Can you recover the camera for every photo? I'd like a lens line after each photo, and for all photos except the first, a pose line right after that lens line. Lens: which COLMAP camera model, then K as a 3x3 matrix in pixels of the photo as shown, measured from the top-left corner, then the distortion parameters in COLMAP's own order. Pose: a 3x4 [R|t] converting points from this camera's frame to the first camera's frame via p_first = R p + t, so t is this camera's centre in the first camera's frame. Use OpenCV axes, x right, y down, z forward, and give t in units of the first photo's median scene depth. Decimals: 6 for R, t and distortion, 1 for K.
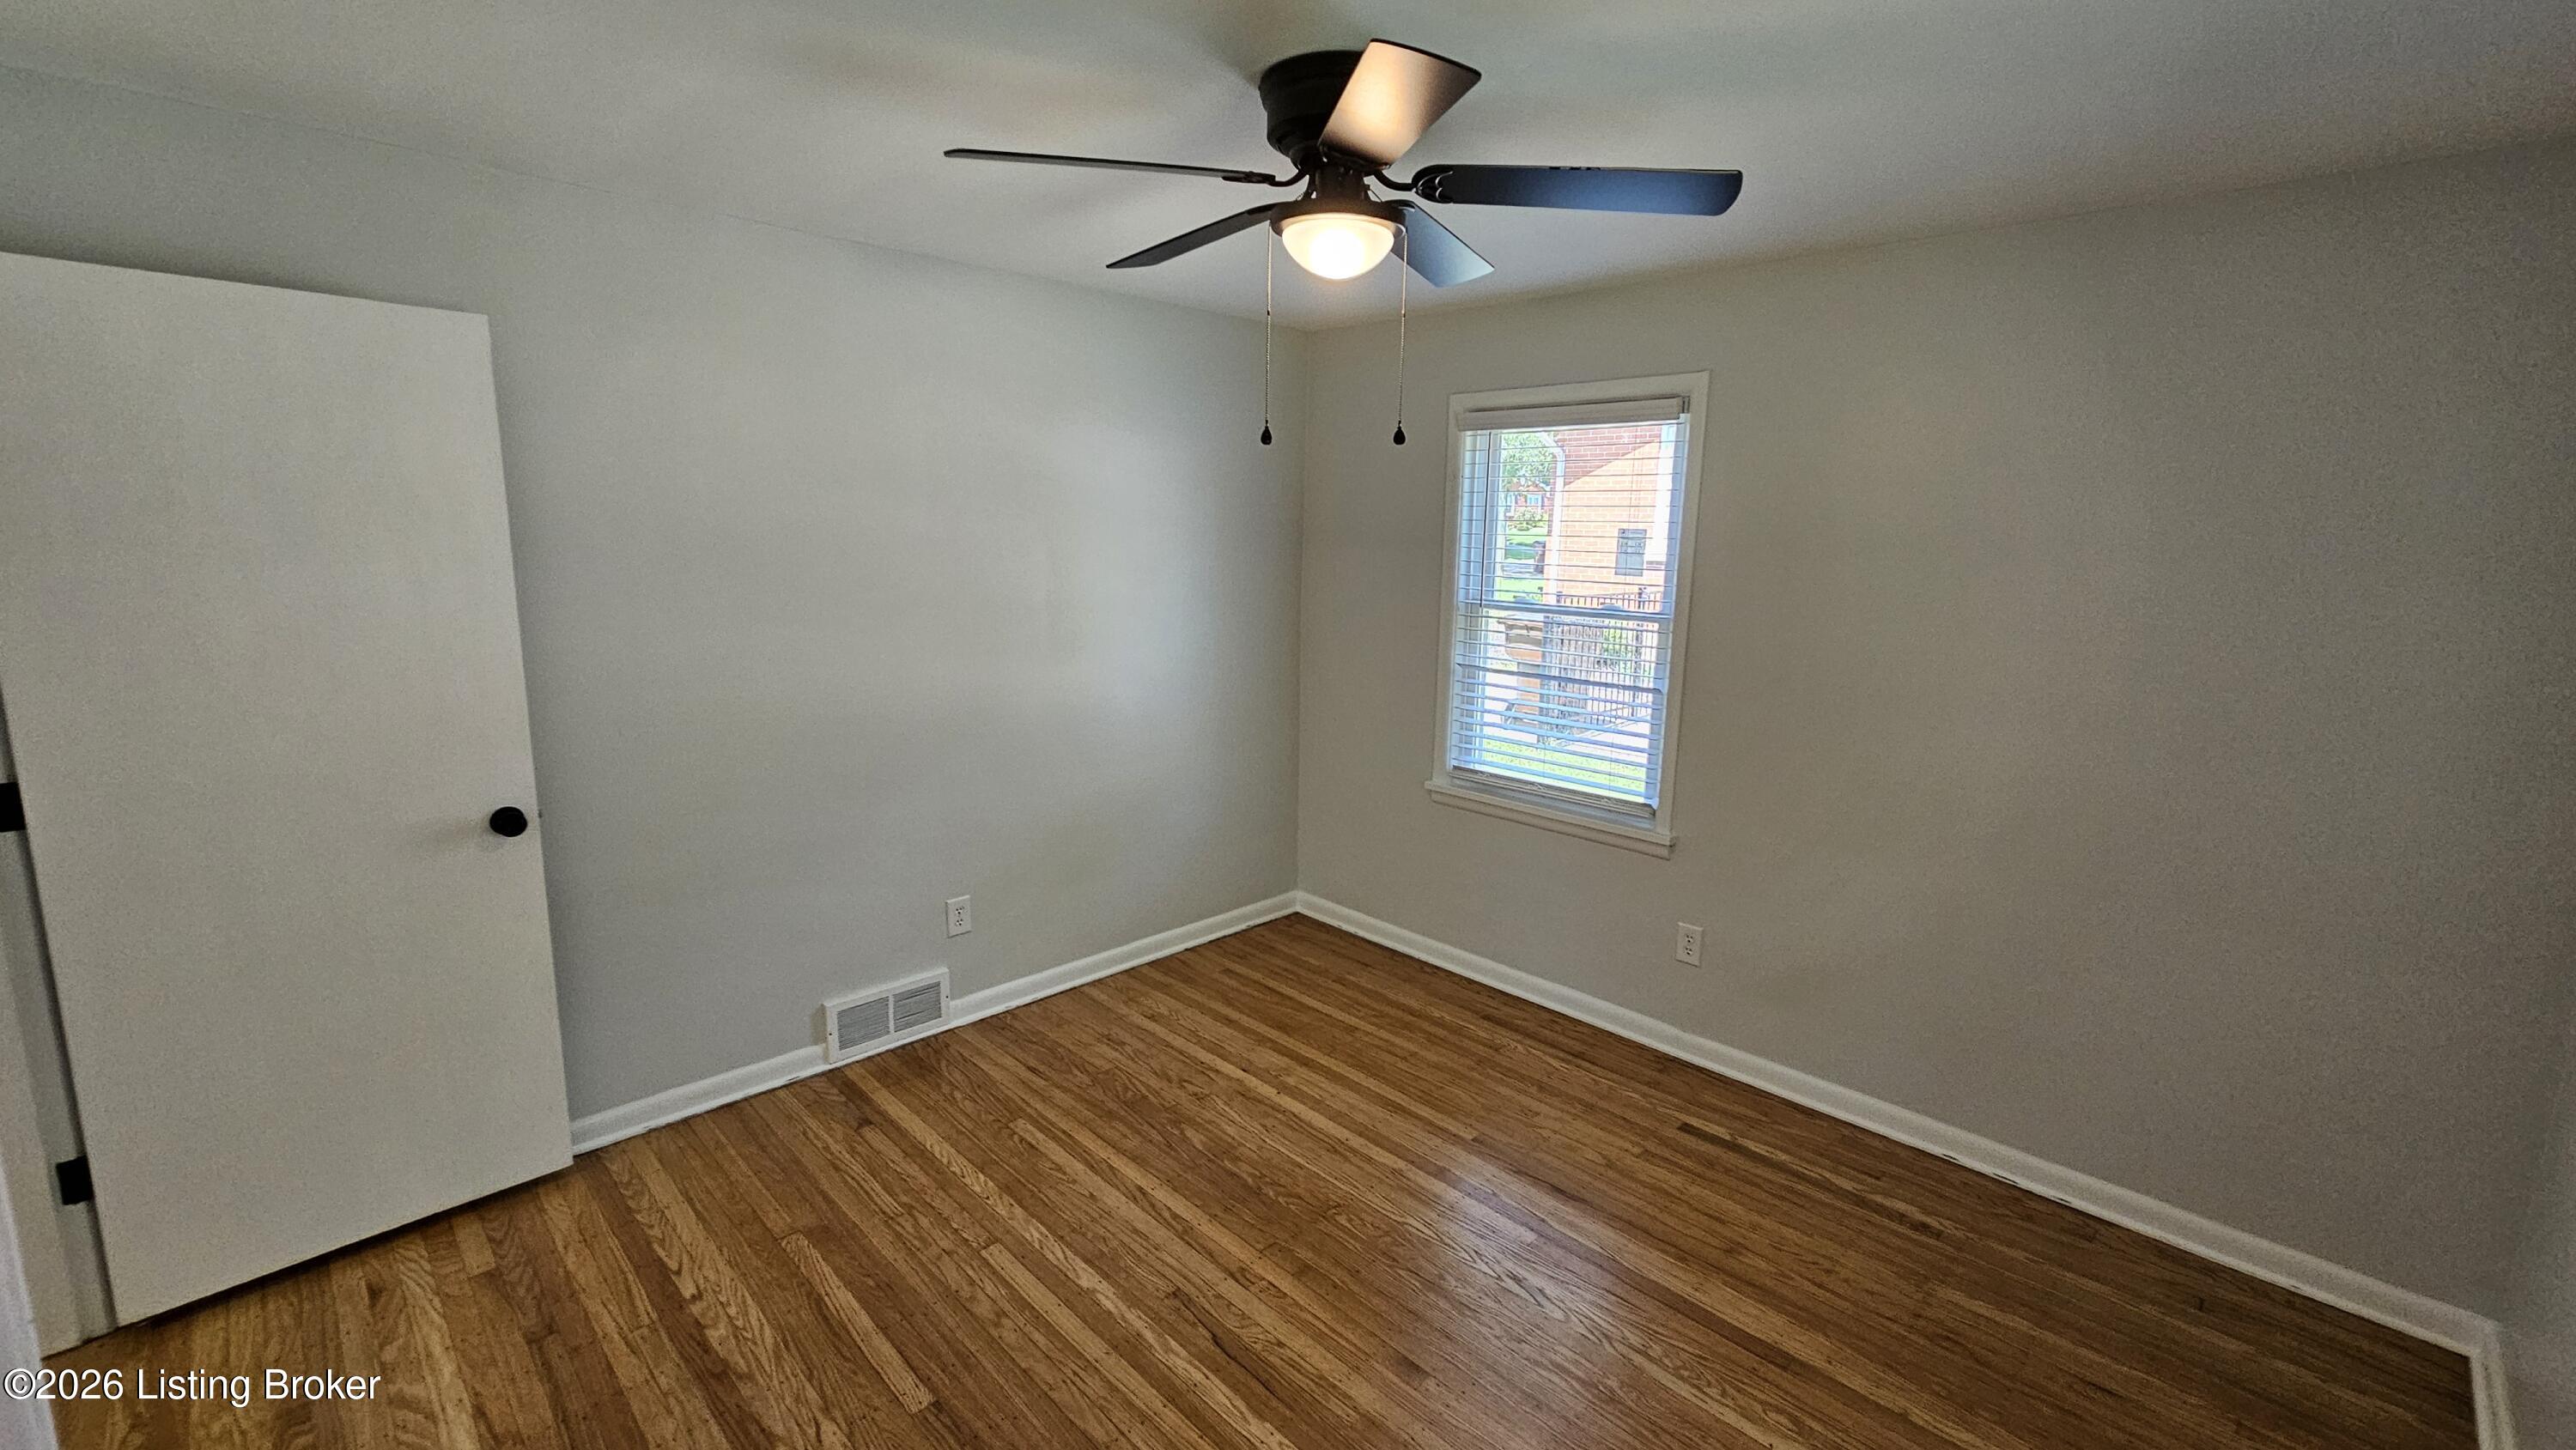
lens RADIAL K [[1070.4, 0, 1292.9], [0, 1070.4, 705.1], [0, 0, 1]] dist [-0.000709, -0.000033]
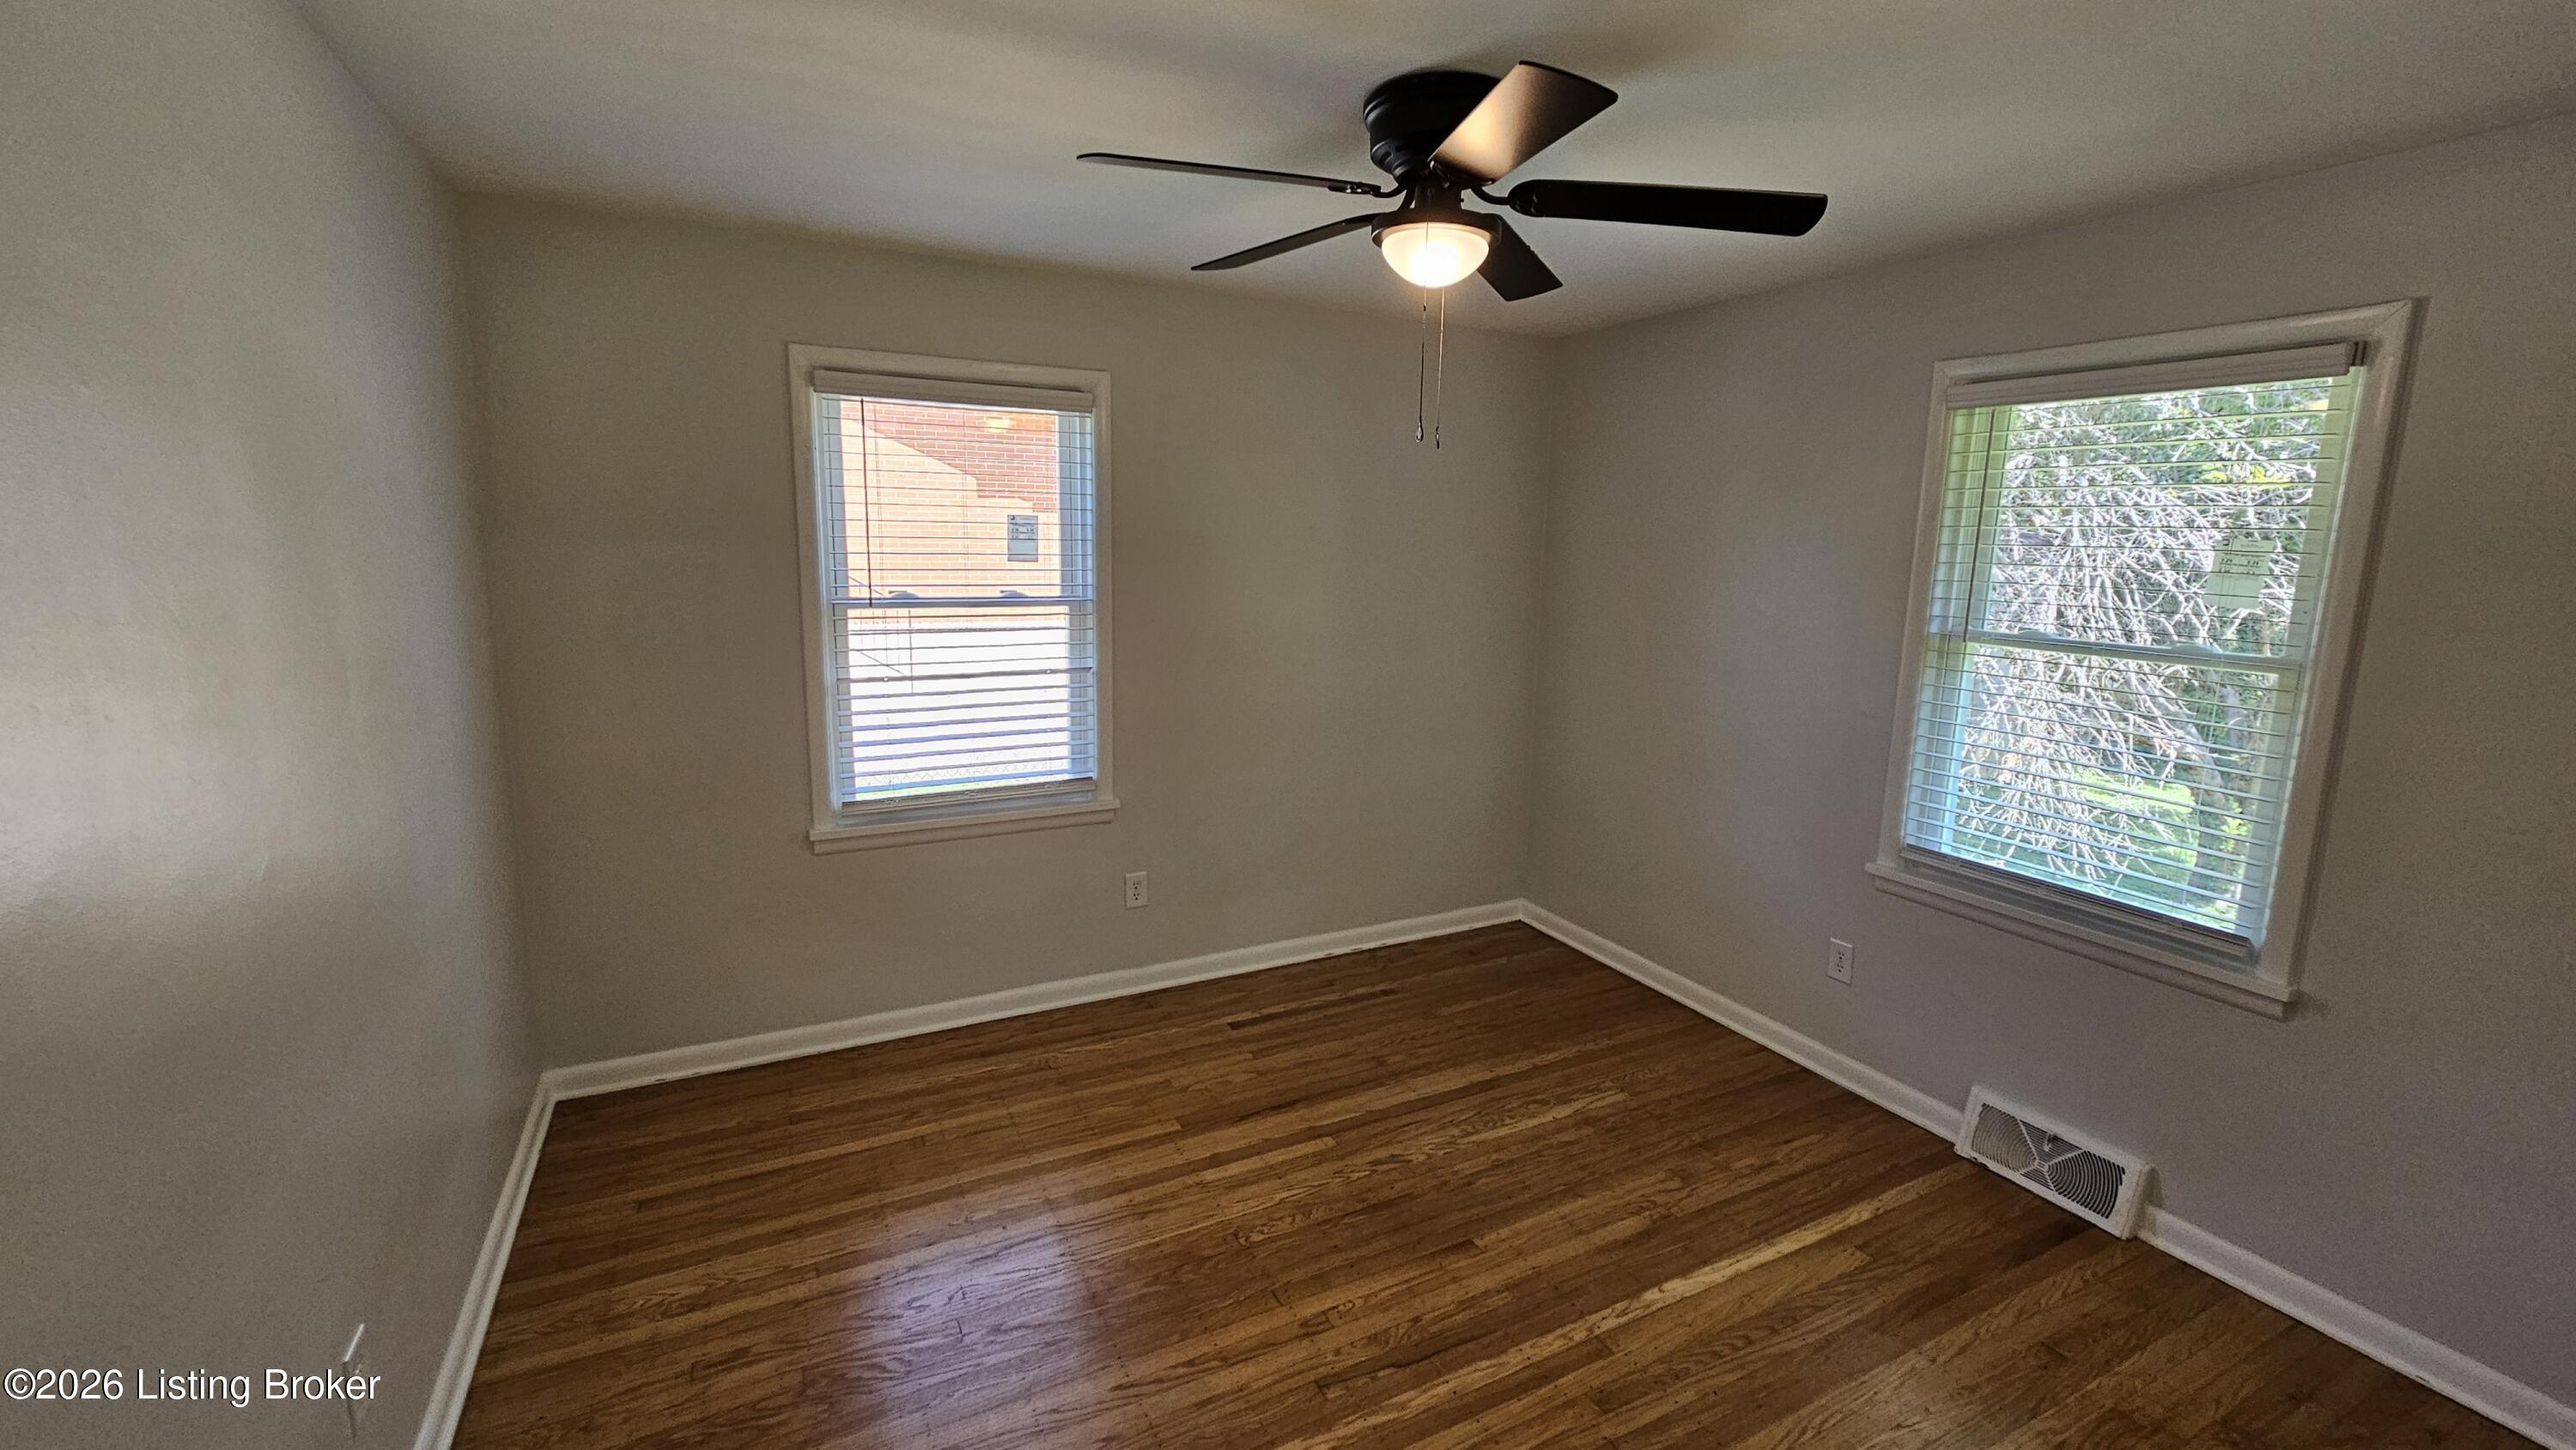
lens RADIAL K [[1070.4, 0, 1292.9], [0, 1070.4, 705.1], [0, 0, 1]] dist [-0.000709, -0.000033]
pose [[0.299222, -0.169511, 0.939006, -0.706322], [0.149303, 0.980290, 0.129387, -0.100390], [-0.942430, 0.101481, 0.318633, 0.564182]]
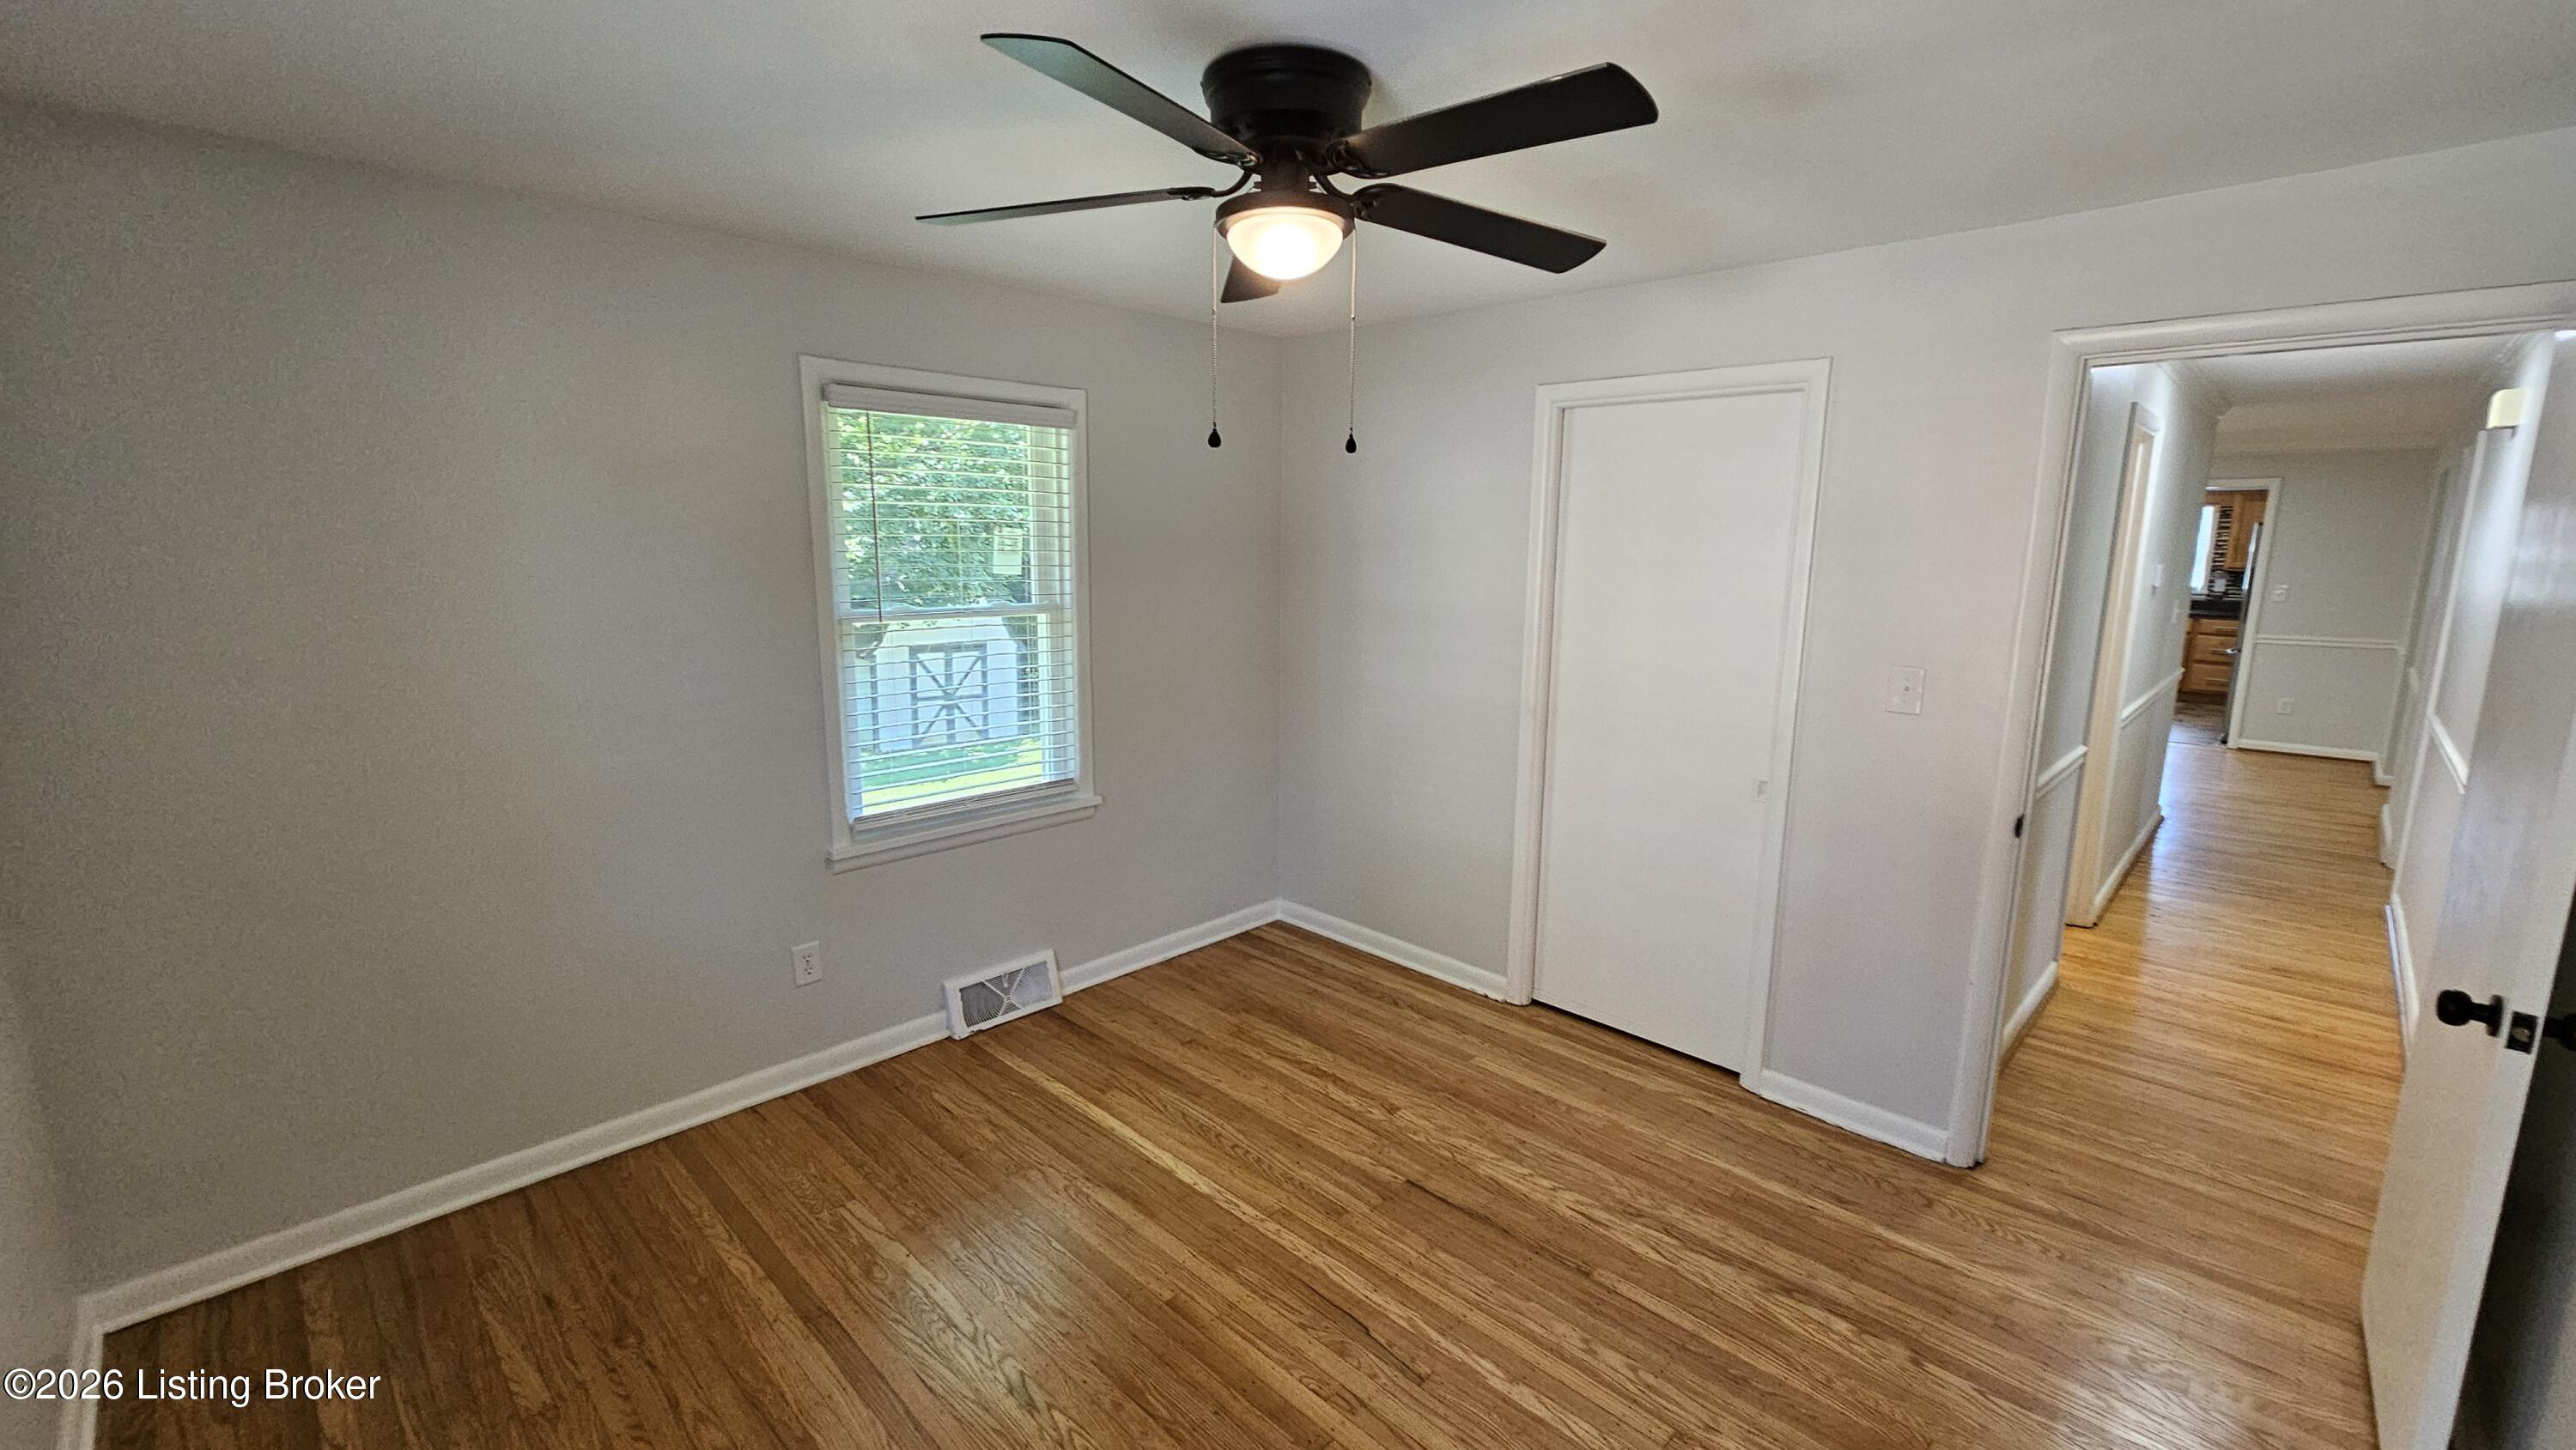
lens RADIAL K [[1047.7, 0, 1288.0], [0, 1047.7, 725.0], [0, 0, 1]] dist [-0.000776, -0.000020]
pose [[-0.999364, -0.030497, -0.018498, 0.030149], [-0.035015, 0.937639, 0.345844, -0.230115], [0.006797, 0.346271, -0.938110, 1.358648]]
